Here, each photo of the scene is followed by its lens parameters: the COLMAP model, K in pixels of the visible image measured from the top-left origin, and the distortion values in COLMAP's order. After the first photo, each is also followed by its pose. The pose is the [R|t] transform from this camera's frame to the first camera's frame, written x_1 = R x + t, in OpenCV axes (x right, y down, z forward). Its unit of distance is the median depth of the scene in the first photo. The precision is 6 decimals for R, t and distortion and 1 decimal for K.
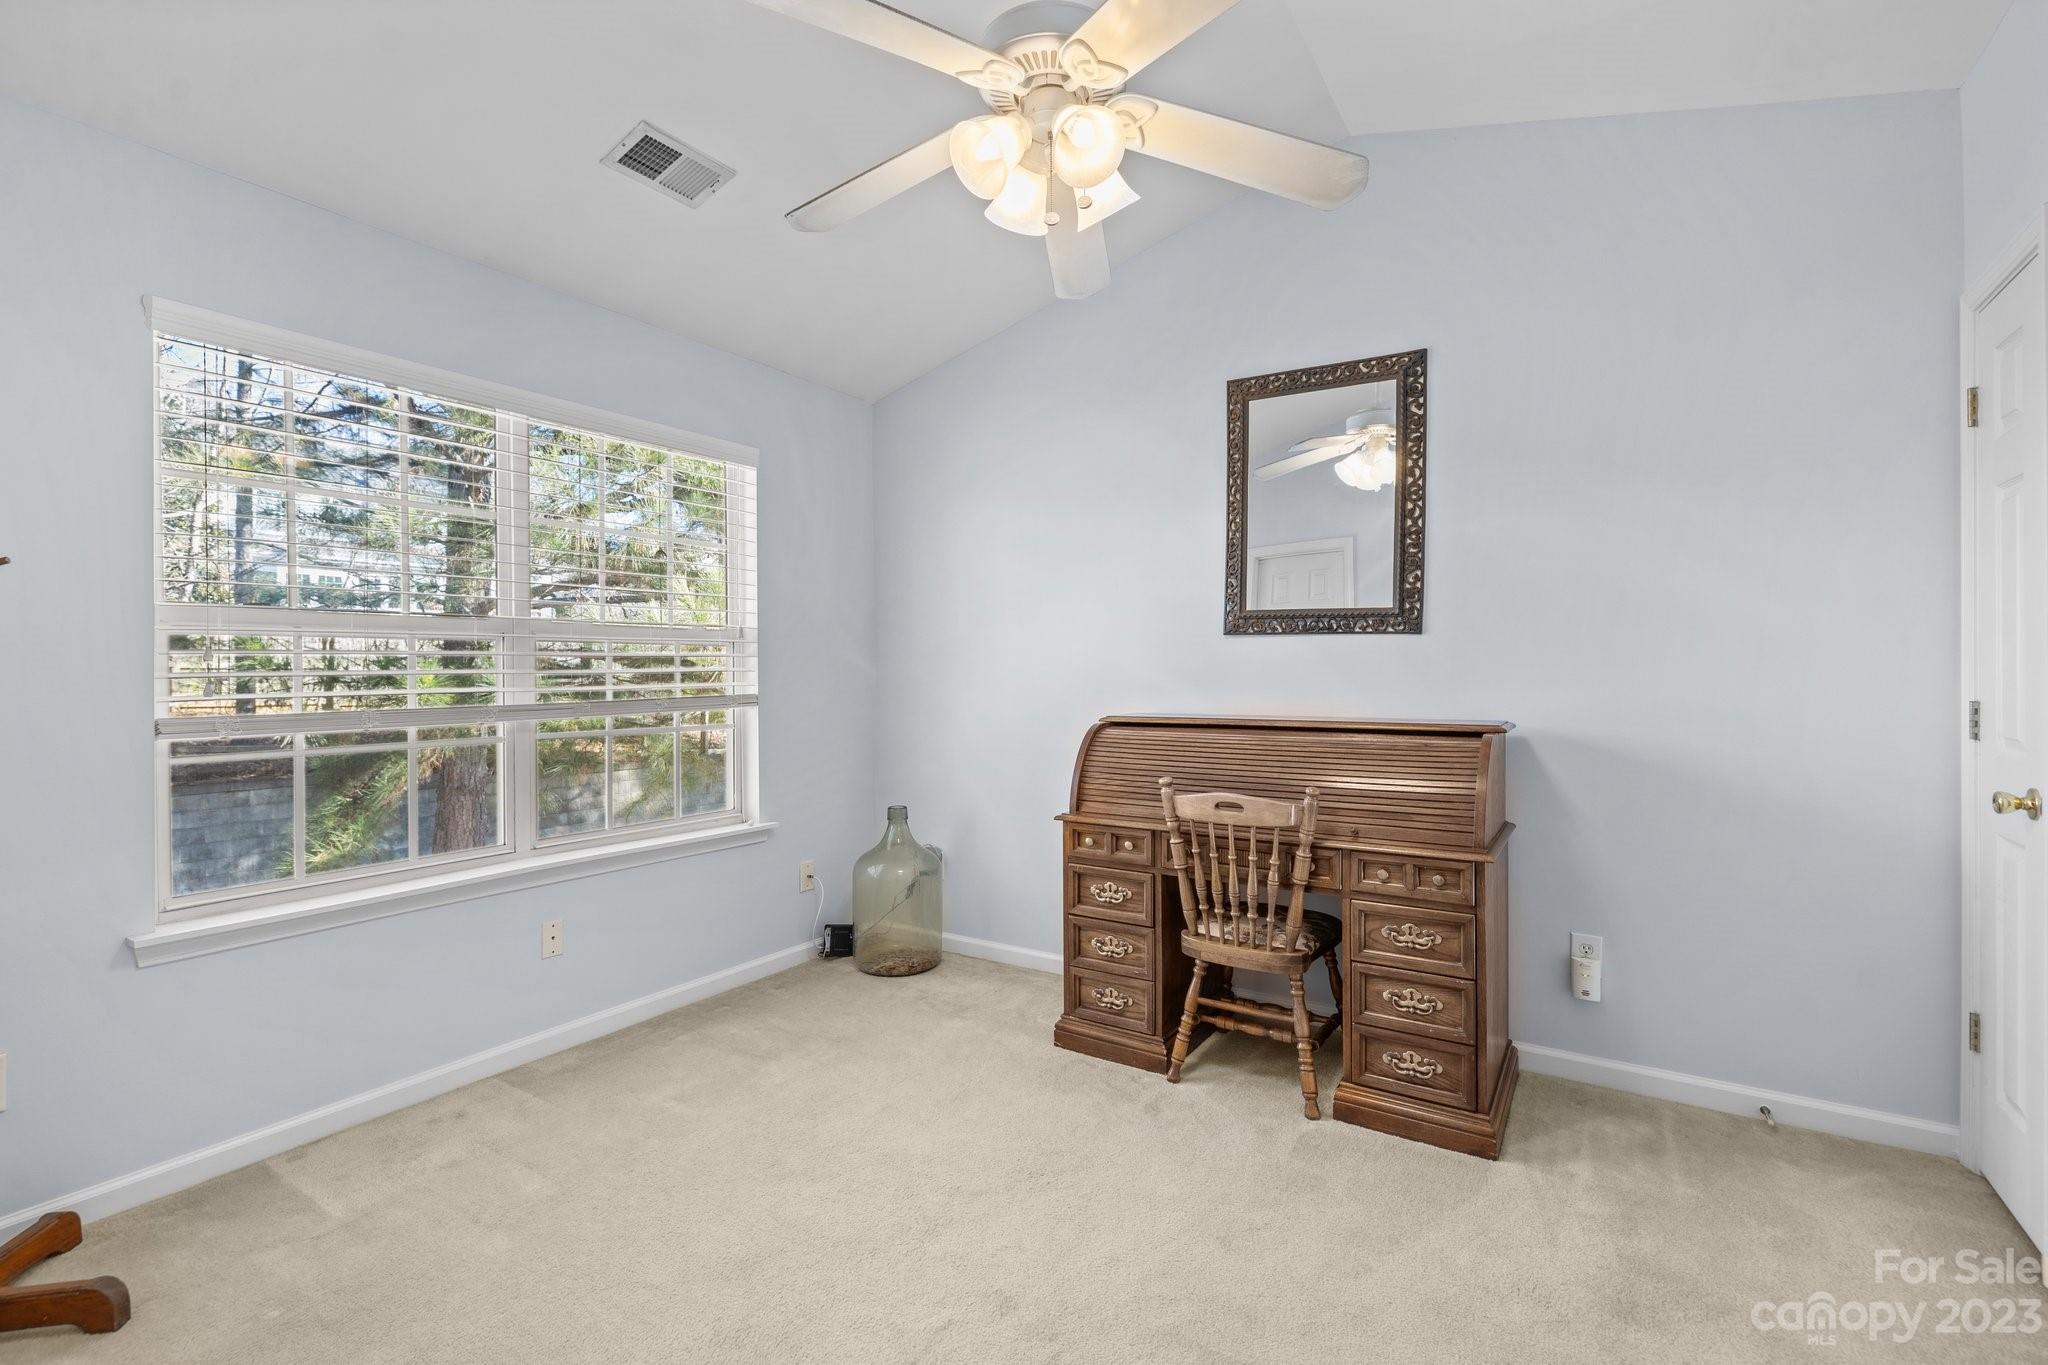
lens RADIAL K [[898.9, 0, 1006.4], [0, 898.9, 685.2], [0, 0, 1]] dist [-0.000427, 0.000107]
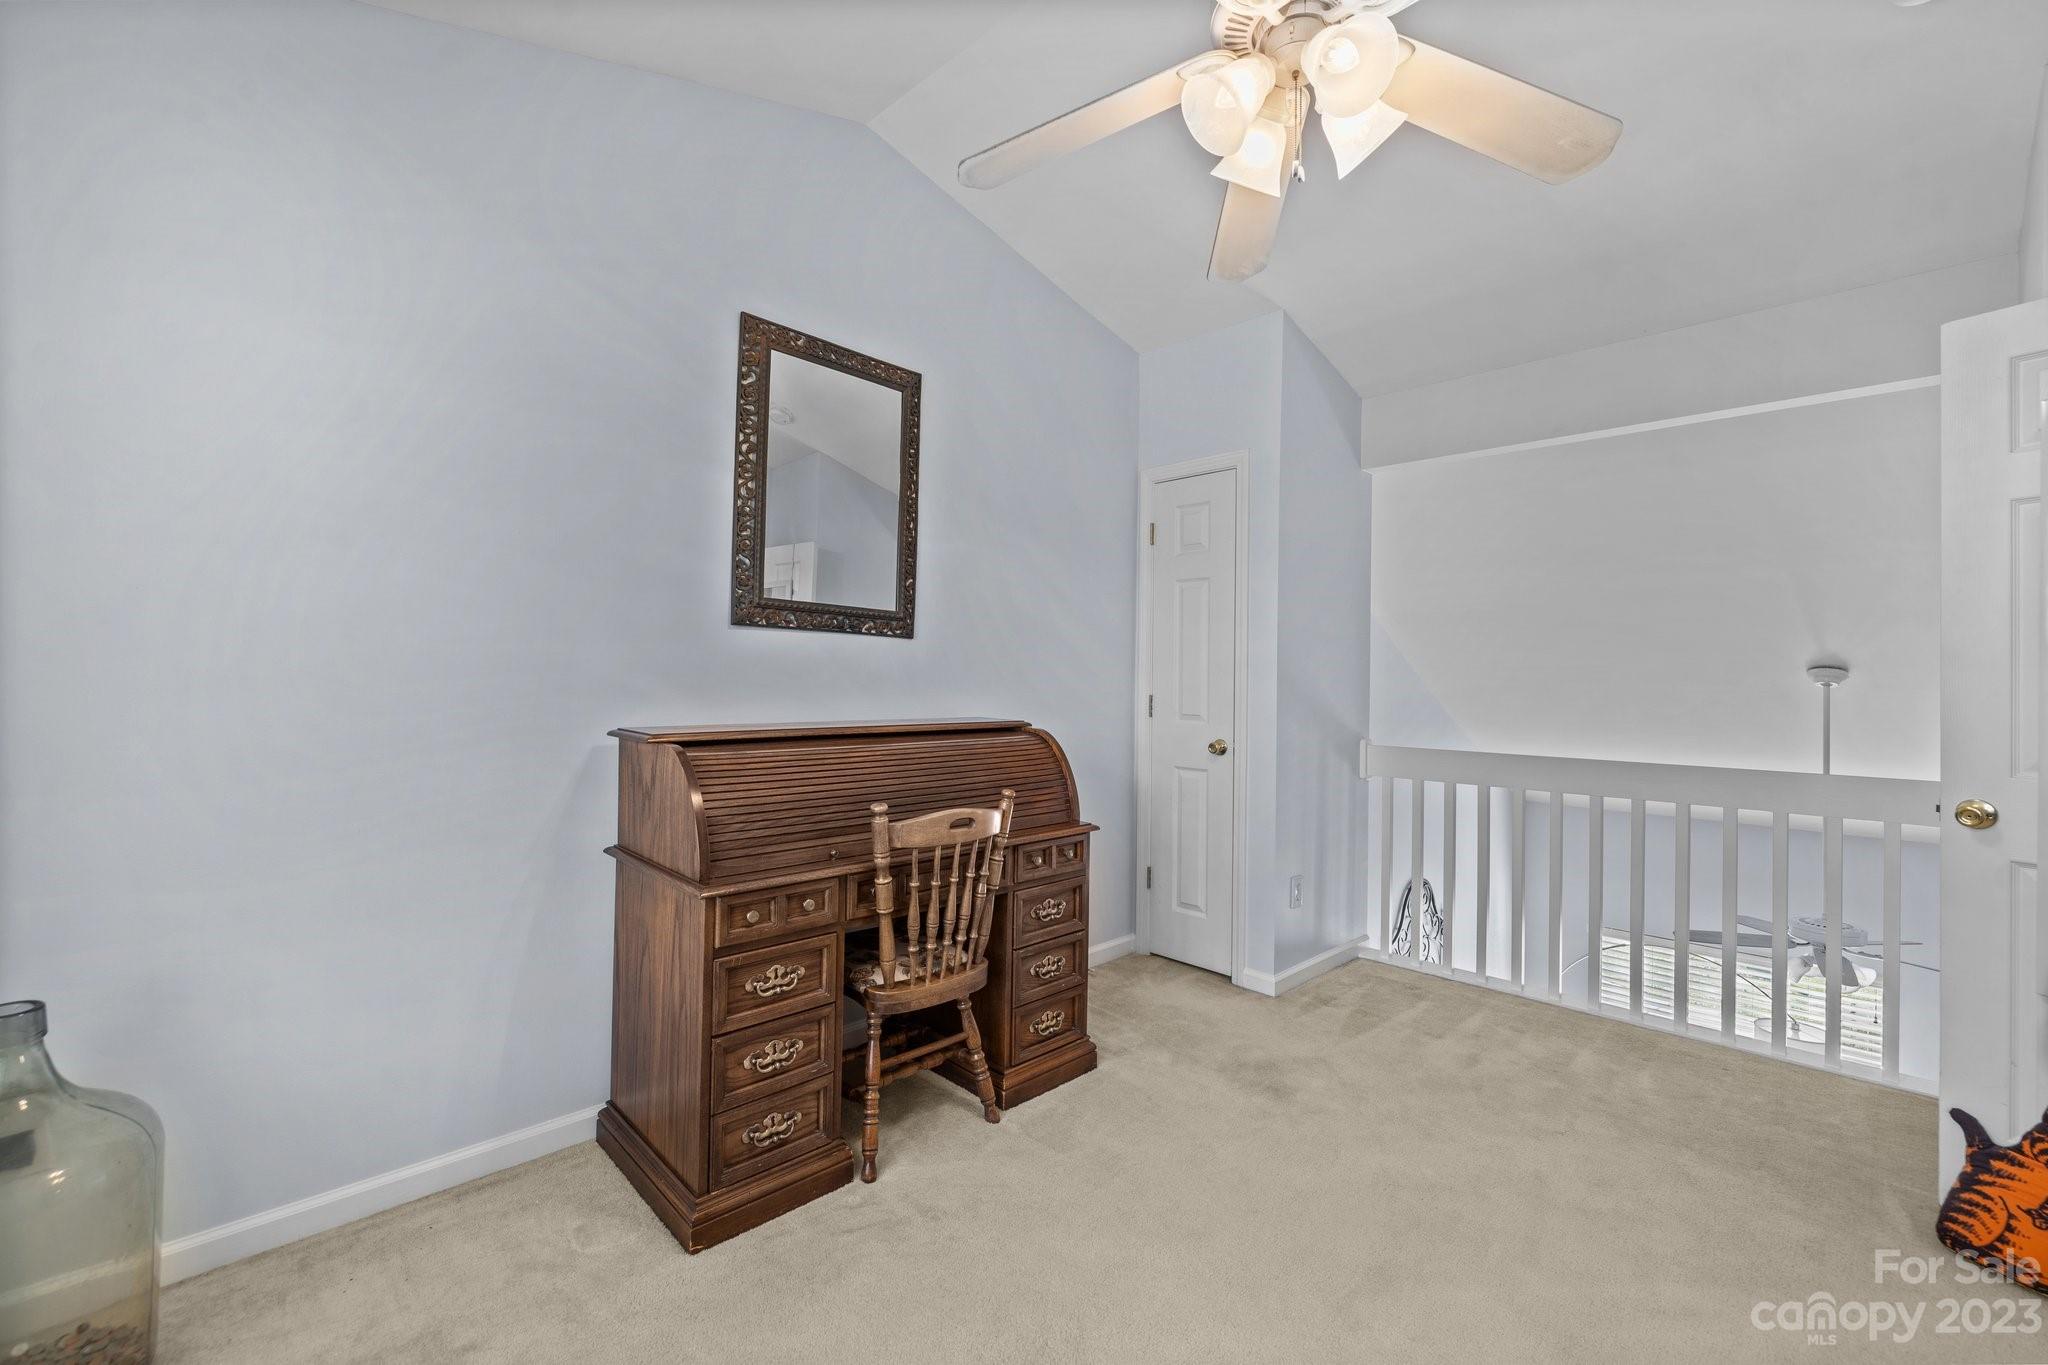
lens RADIAL K [[863.4, 0, 1008.9], [0, 863.4, 676.4], [0, 0, 1]] dist [0.000623, -0.001223]
pose [[0.212625, 0.007953, 0.977101, -0.517485], [-0.002447, 0.999968, -0.007607, -0.005175], [-0.977131, -0.000773, 0.212638, 0.674093]]
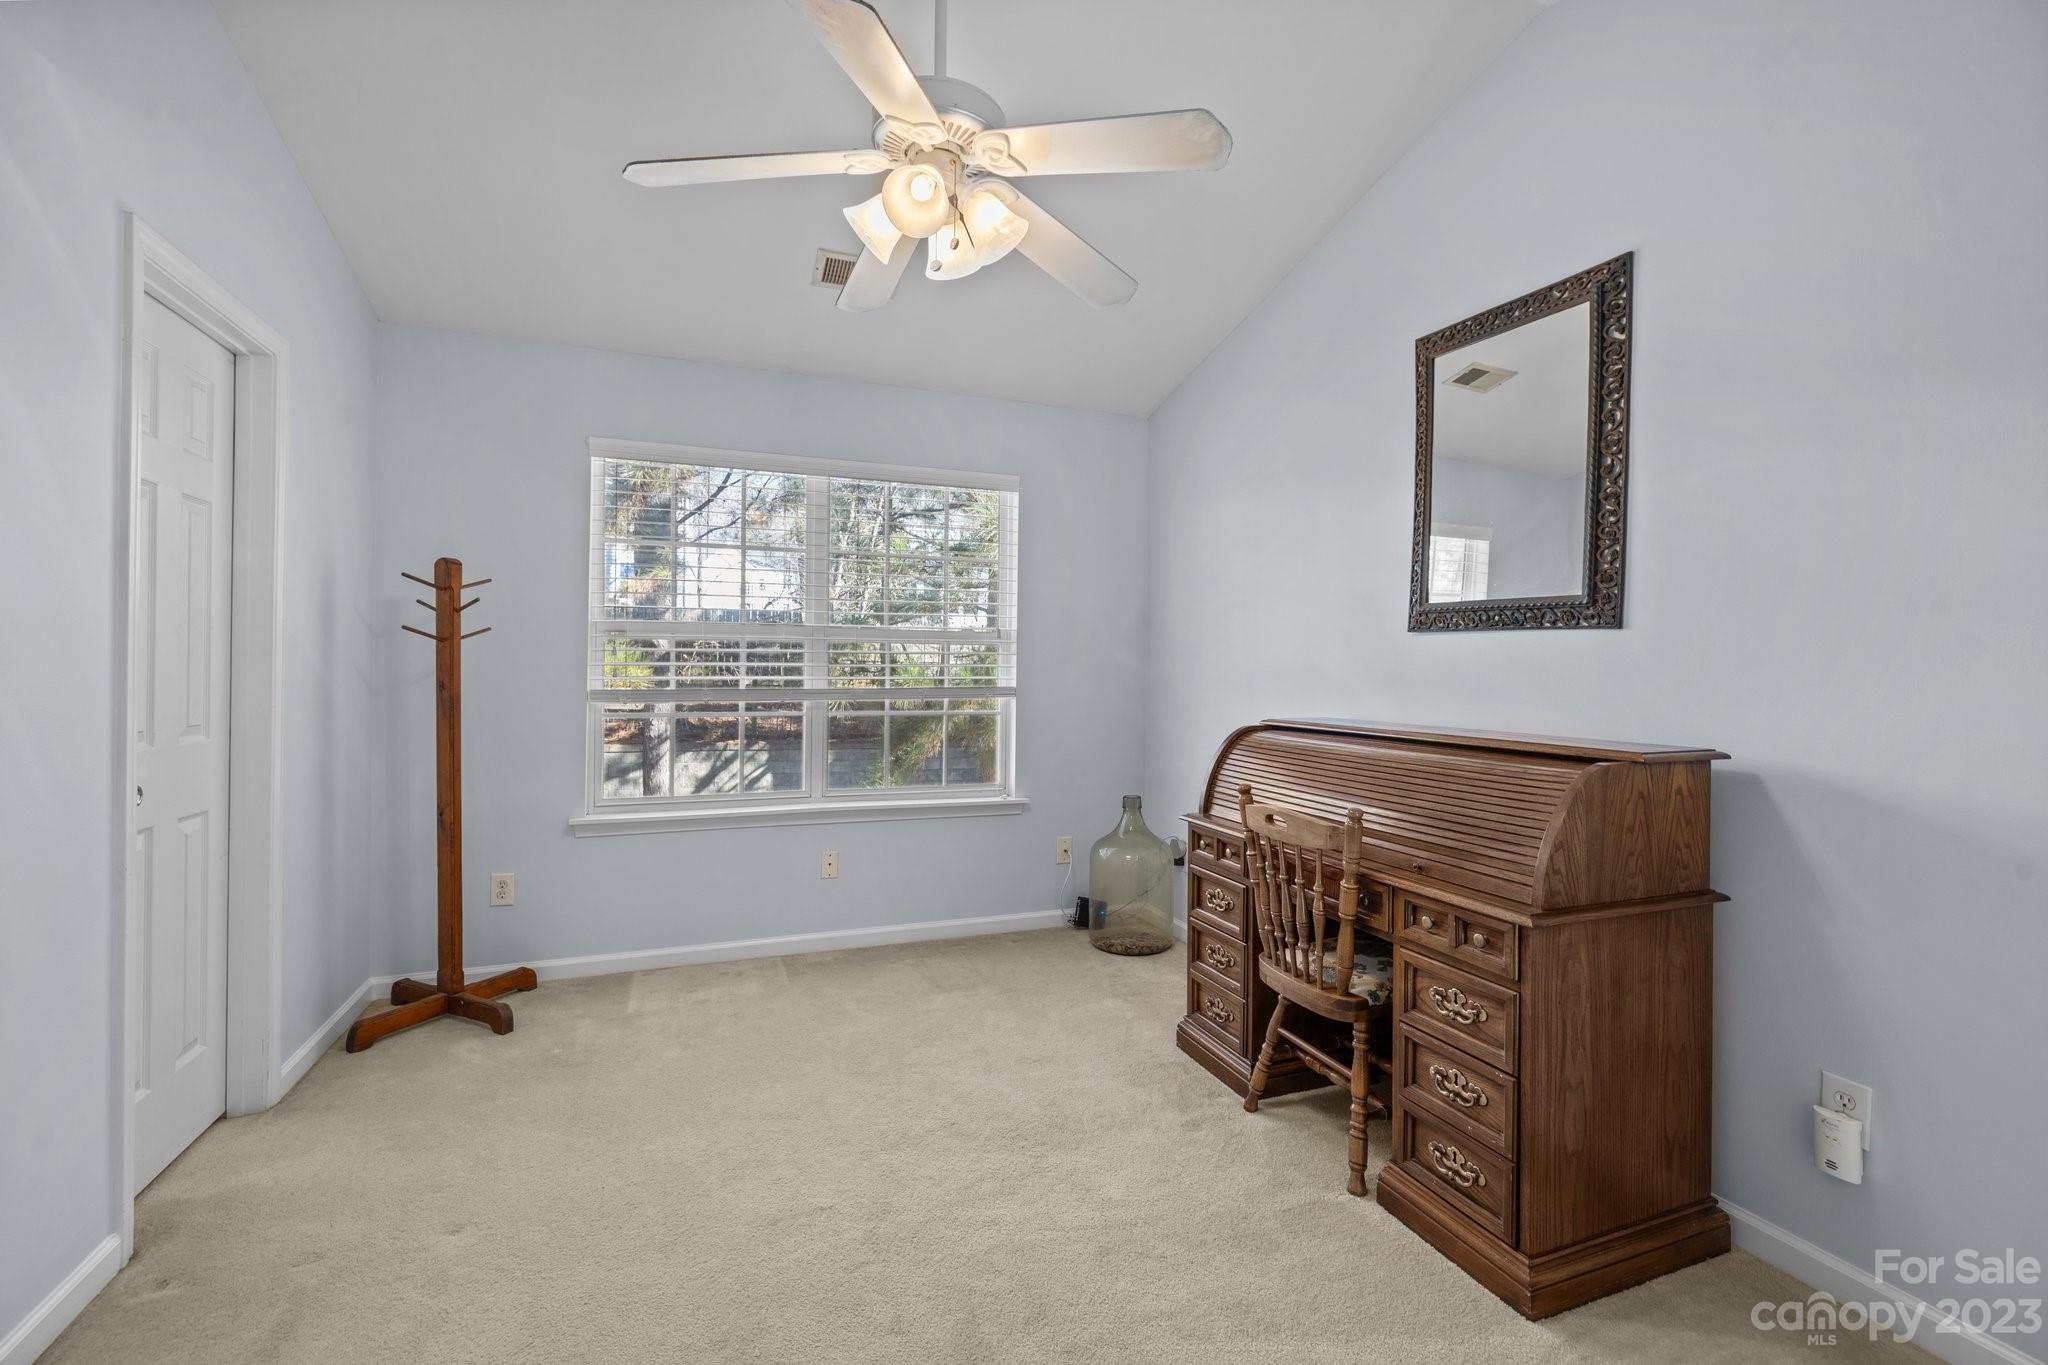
lens RADIAL K [[863.4, 0, 1010.2], [0, 863.4, 676.5], [0, 0, 1]] dist [0.000623, -0.001223]
pose [[0.815776, 0.019635, -0.578034, 0.465567], [-0.022690, 0.999741, 0.001936, -0.006568], [0.577923, 0.011536, 0.816010, 0.109217]]
